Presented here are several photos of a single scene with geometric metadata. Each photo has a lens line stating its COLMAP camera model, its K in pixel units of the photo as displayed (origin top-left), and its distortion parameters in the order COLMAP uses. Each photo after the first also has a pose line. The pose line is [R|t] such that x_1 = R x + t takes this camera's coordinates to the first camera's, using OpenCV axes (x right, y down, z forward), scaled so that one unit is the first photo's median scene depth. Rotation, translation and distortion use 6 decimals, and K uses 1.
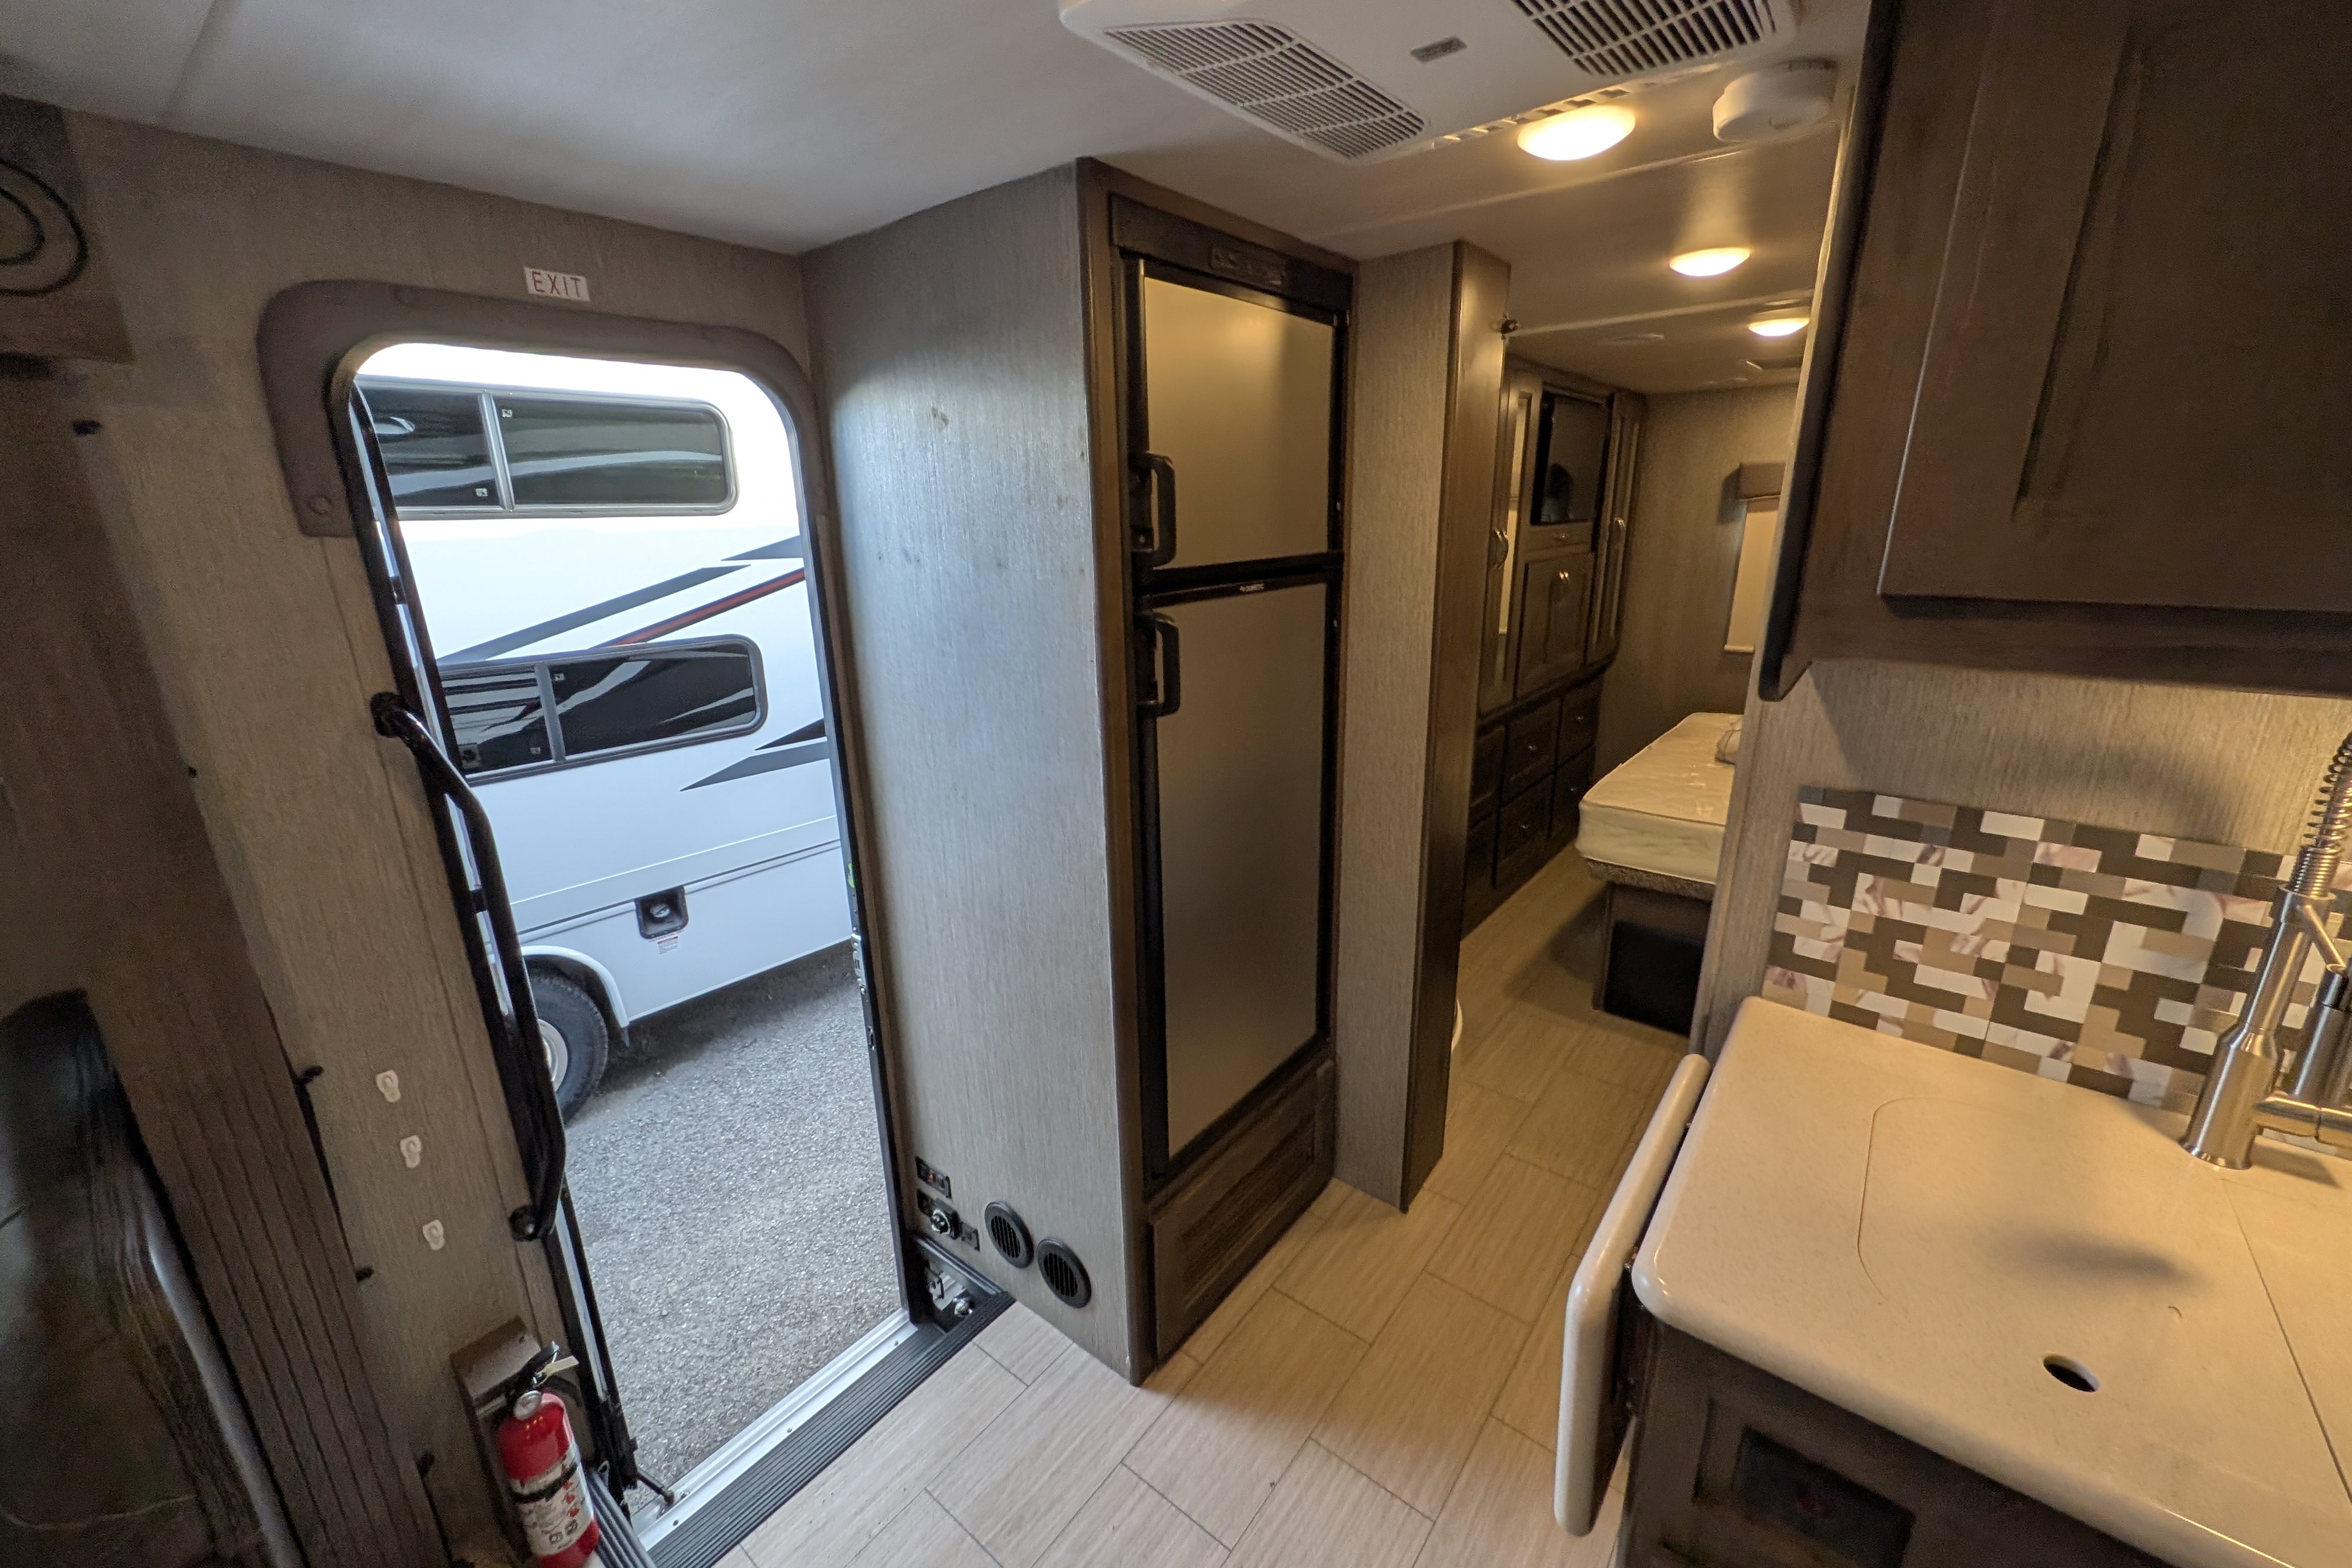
lens RADIAL K [[925.6, 0, 1177.2], [0, 925.6, 784.1], [0, 0, 1]] dist [0.008080, -0.001606]
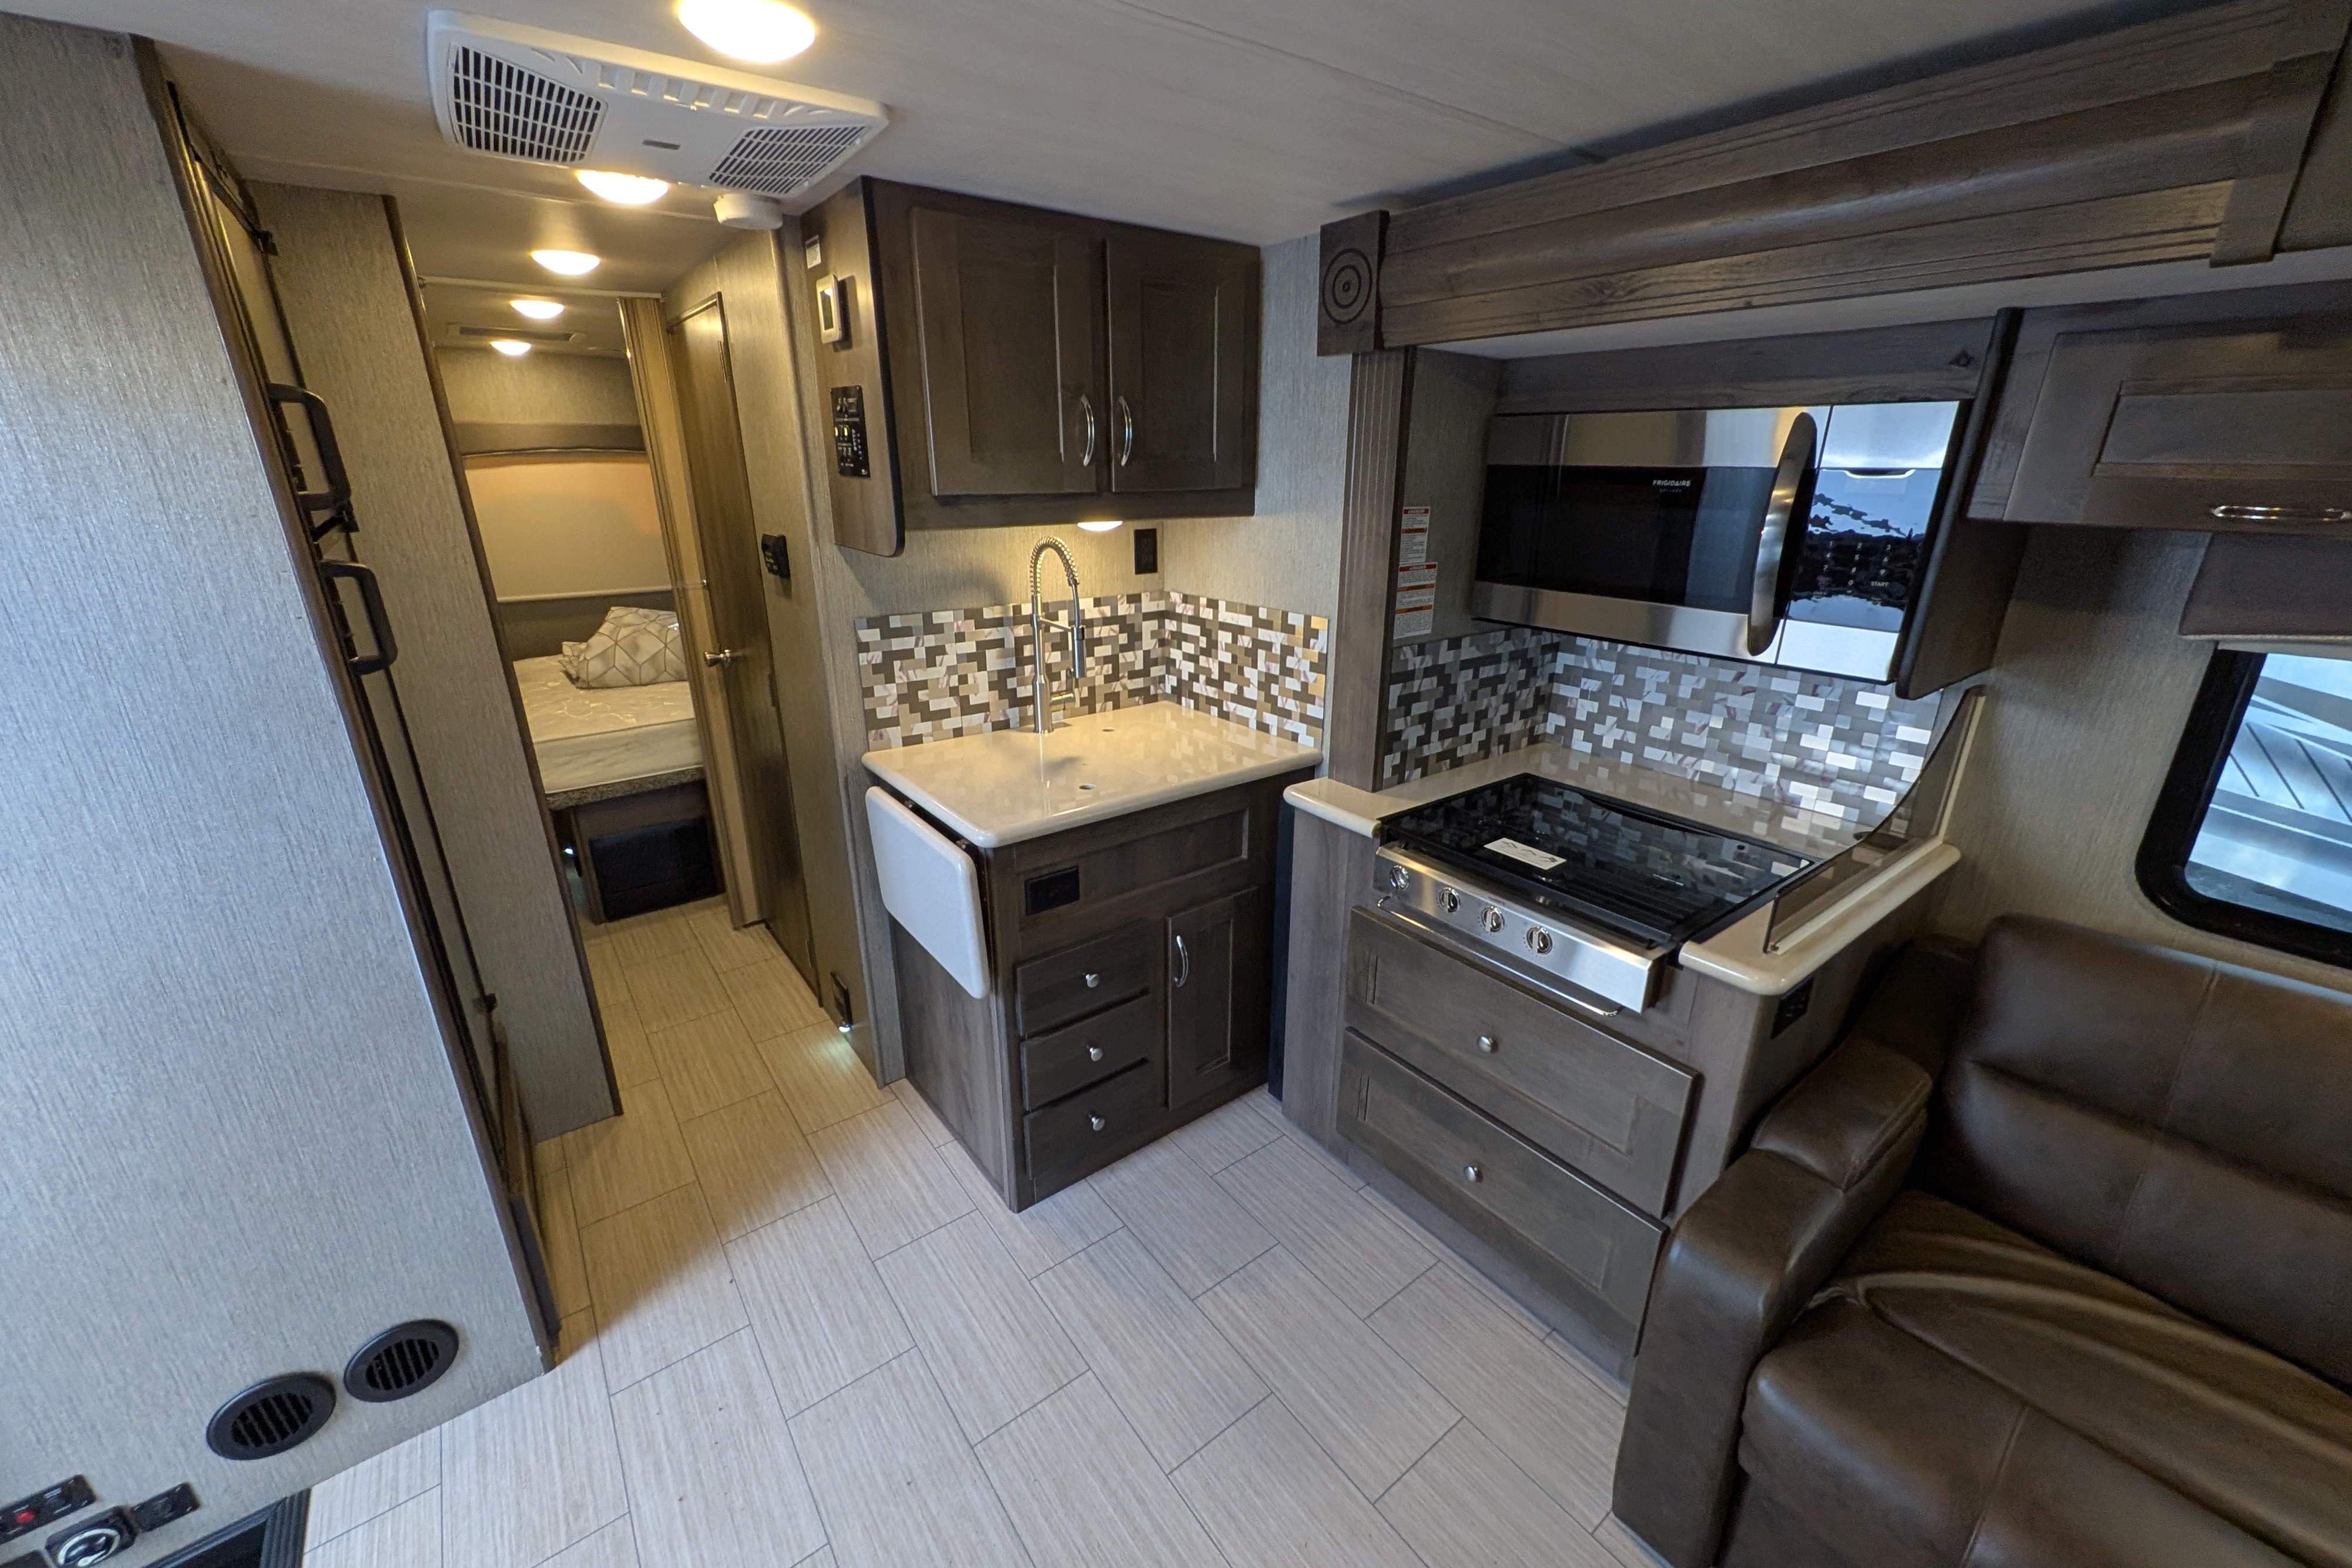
lens RADIAL K [[925.6, 0, 1180.0], [0, 925.6, 781.5], [0, 0, 1]] dist [0.008080, -0.001606]
pose [[0.247230, -0.303581, 0.920172, -0.910943], [0.274814, 0.932625, 0.233853, 0.046753], [-0.929169, 0.195061, 0.314001, -0.048106]]
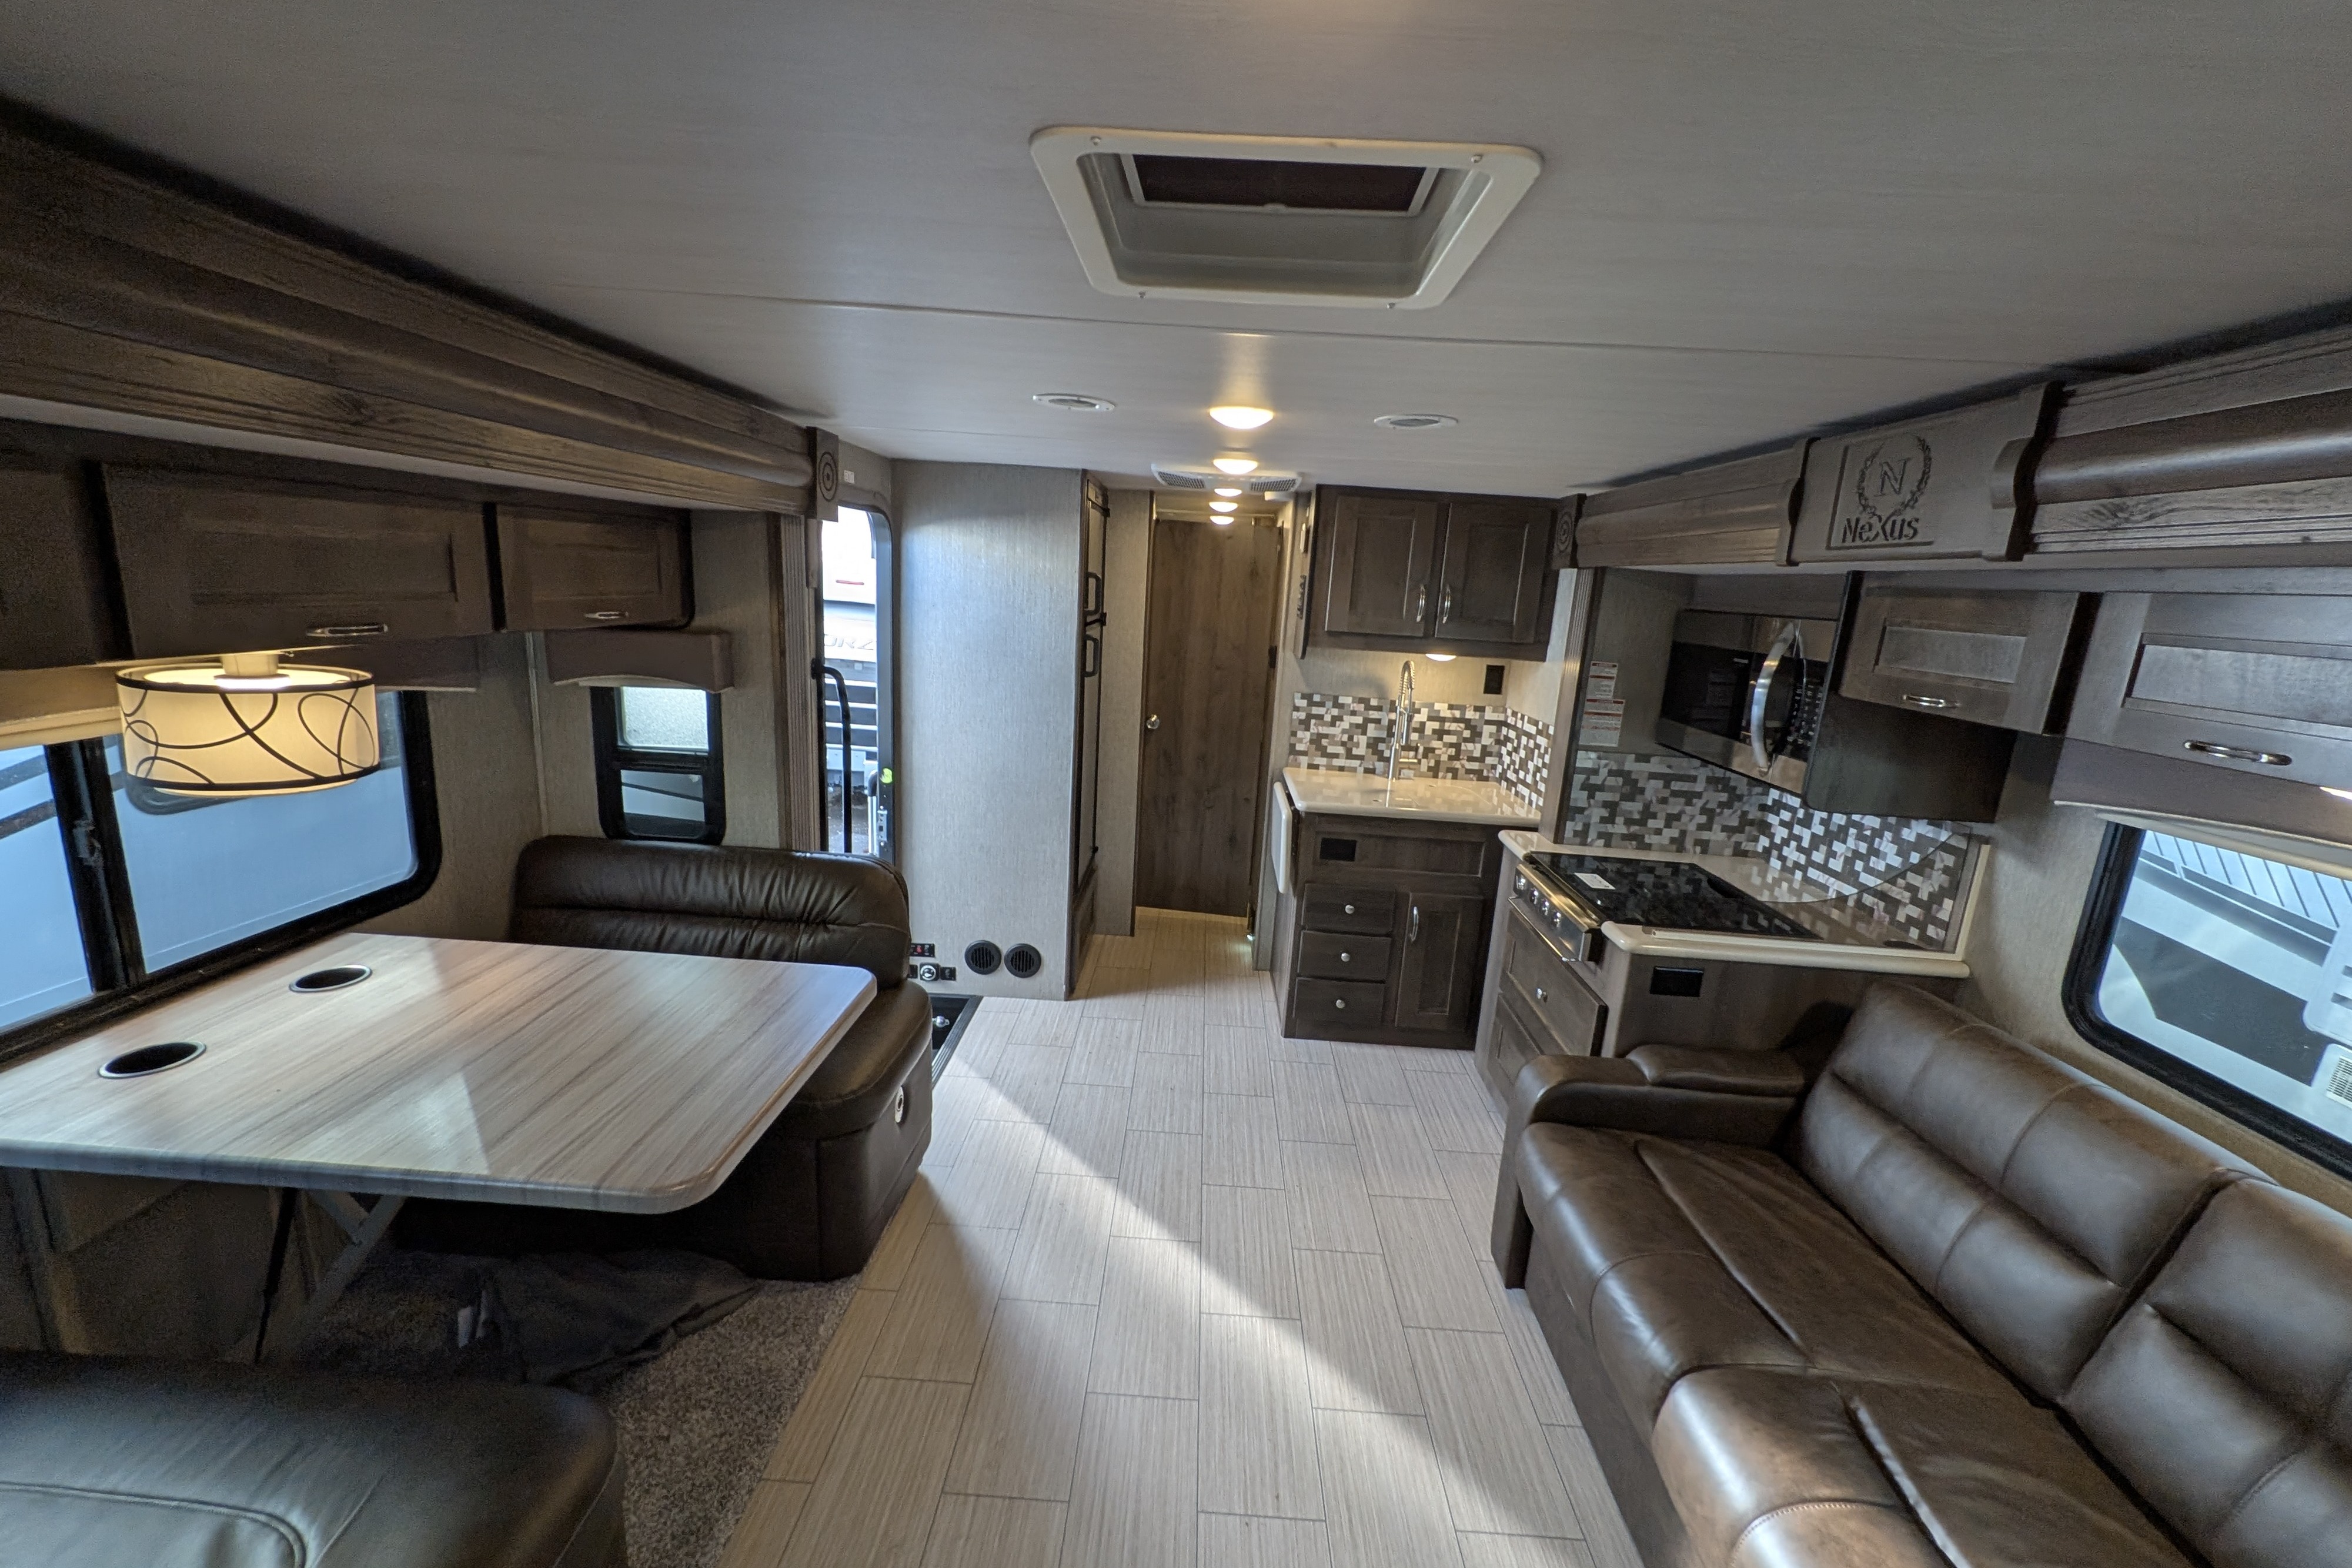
lens RADIAL K [[925.6, 0, 1176.6], [0, 925.6, 783.7], [0, 0, 1]] dist [0.008080, -0.001606]
pose [[0.801464, -0.064767, 0.594526, -1.639852], [0.100883, 0.994514, -0.027657, 0.375467], [-0.589473, 0.082143, 0.803601, -1.348854]]
